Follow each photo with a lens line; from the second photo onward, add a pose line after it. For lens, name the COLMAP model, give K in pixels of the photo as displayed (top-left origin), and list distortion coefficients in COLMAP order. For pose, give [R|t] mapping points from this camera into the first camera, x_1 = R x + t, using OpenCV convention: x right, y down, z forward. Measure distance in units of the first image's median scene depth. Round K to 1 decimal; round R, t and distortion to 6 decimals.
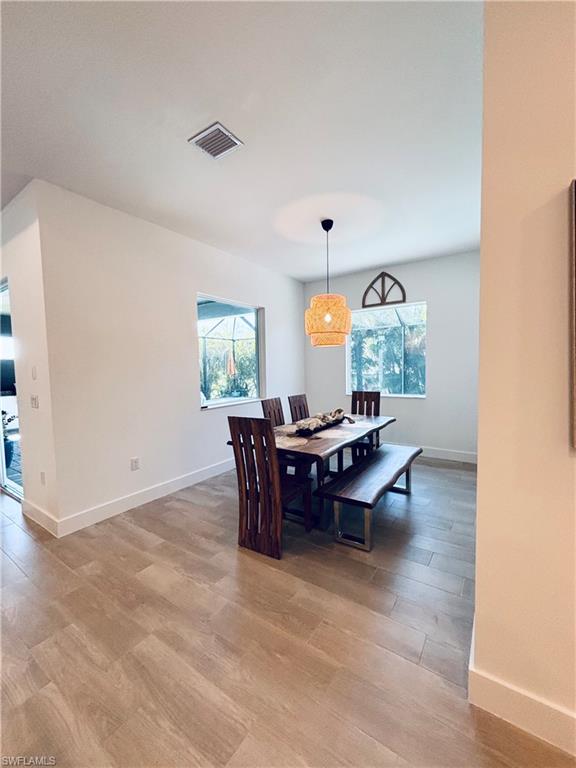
lens RADIAL K [[311.2, 0, 287.4], [0, 311.2, 385.7], [0, 0, 1]] dist [0.001895, 0.000472]
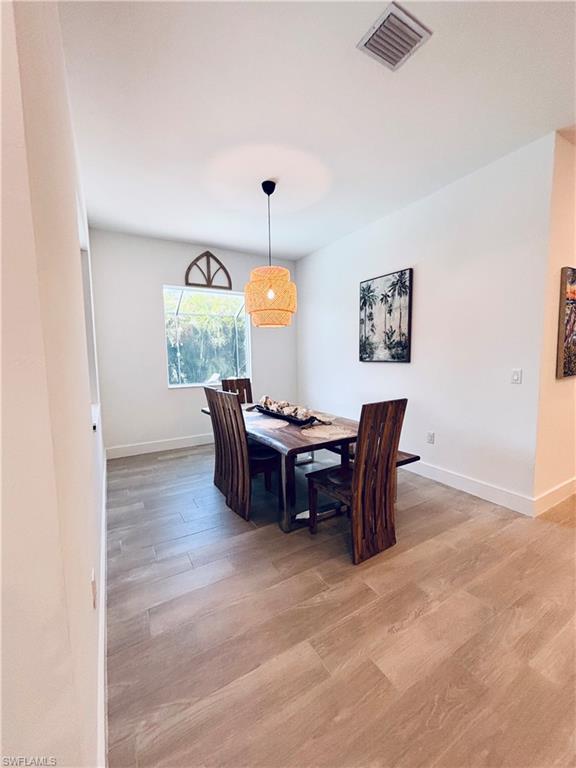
lens RADIAL K [[311.8, 0, 290.9], [0, 311.8, 385.1], [0, 0, 1]] dist [0.001407, 0.000320]
pose [[0.419233, -0.070306, 0.905153, -0.862053], [0.058537, 0.997016, 0.050329, -0.000936], [-0.905990, 0.031886, 0.422097, 0.746015]]
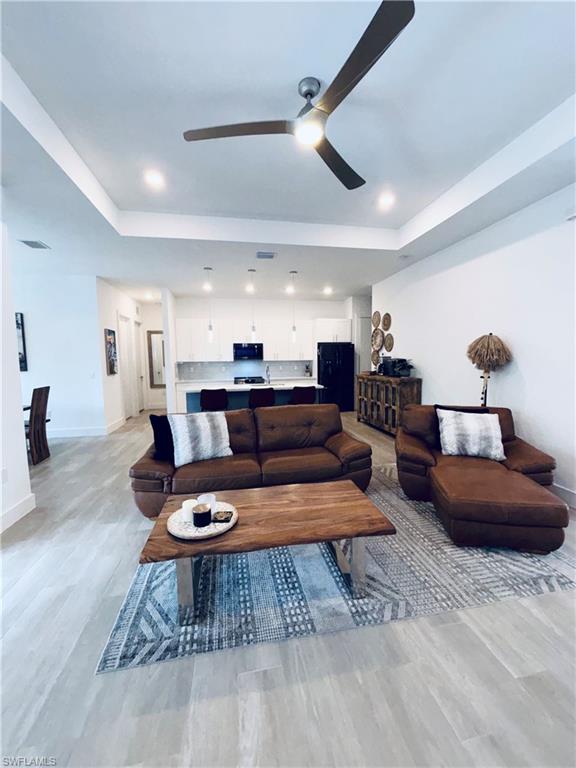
lens RADIAL K [[305.6, 0, 287.3], [0, 305.6, 382.0], [0, 0, 1]] dist [-0.001222, -0.000229]
pose [[-0.712578, -0.027506, 0.701054, -2.168885], [0.072924, 0.990915, 0.113002, -0.031331], [-0.697793, 0.131646, -0.704098, 1.081885]]
